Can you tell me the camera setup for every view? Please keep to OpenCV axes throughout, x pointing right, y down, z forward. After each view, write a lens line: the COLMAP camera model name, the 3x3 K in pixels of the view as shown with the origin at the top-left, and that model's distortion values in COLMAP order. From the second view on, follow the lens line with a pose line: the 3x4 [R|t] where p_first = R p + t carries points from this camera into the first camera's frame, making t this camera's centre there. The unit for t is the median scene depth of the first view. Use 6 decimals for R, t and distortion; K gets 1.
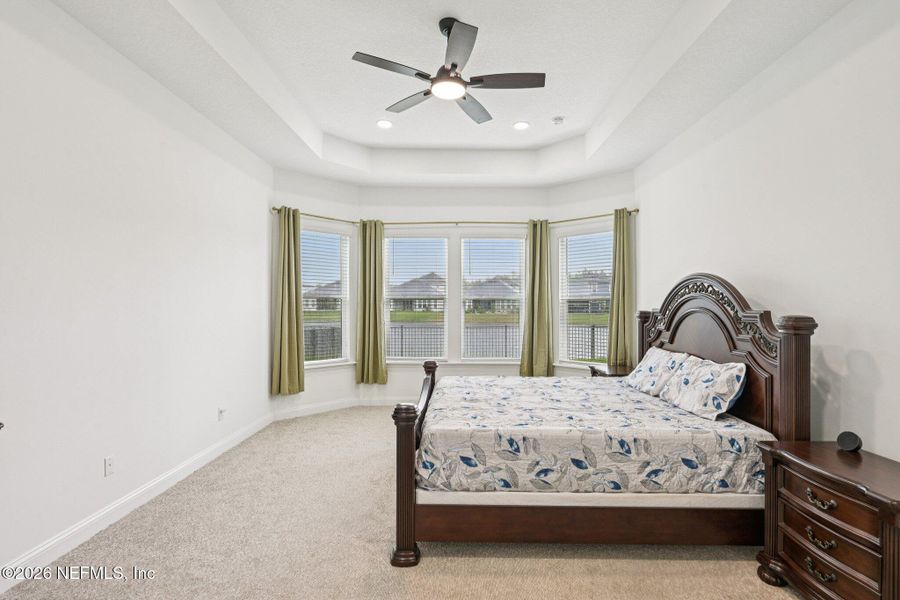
lens RADIAL K [[436.0, 0, 457.2], [0, 436.0, 304.6], [0, 0, 1]] dist [-0.000769, 0.000433]
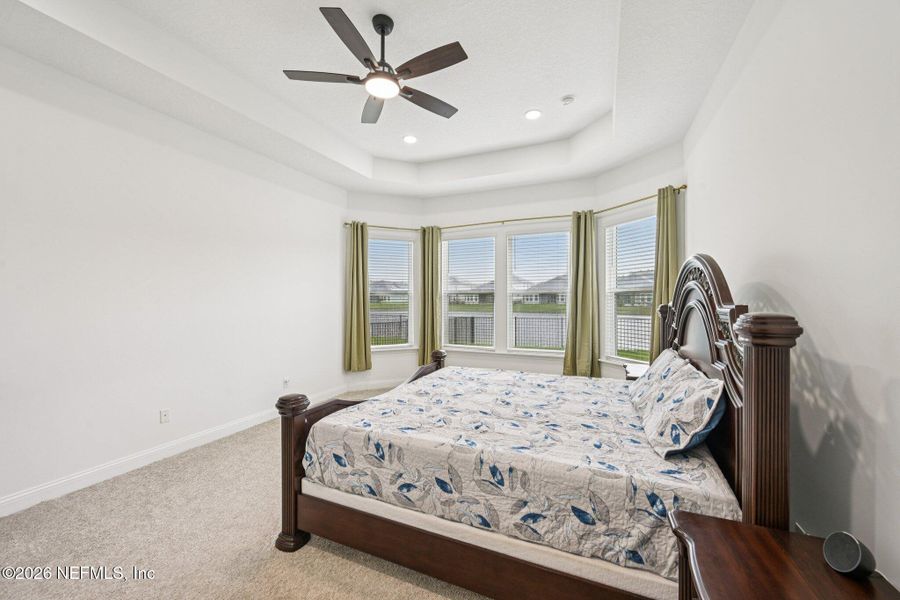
lens RADIAL K [[353.7, 0, 451.0], [0, 353.7, 302.1], [0, 0, 1]] dist [0.000162, -0.000142]
pose [[0.917907, -0.002908, -0.396784, 0.564833], [0.006528, 0.999948, 0.007773, 0.002445], [0.396741, -0.009725, 0.917879, 0.374543]]
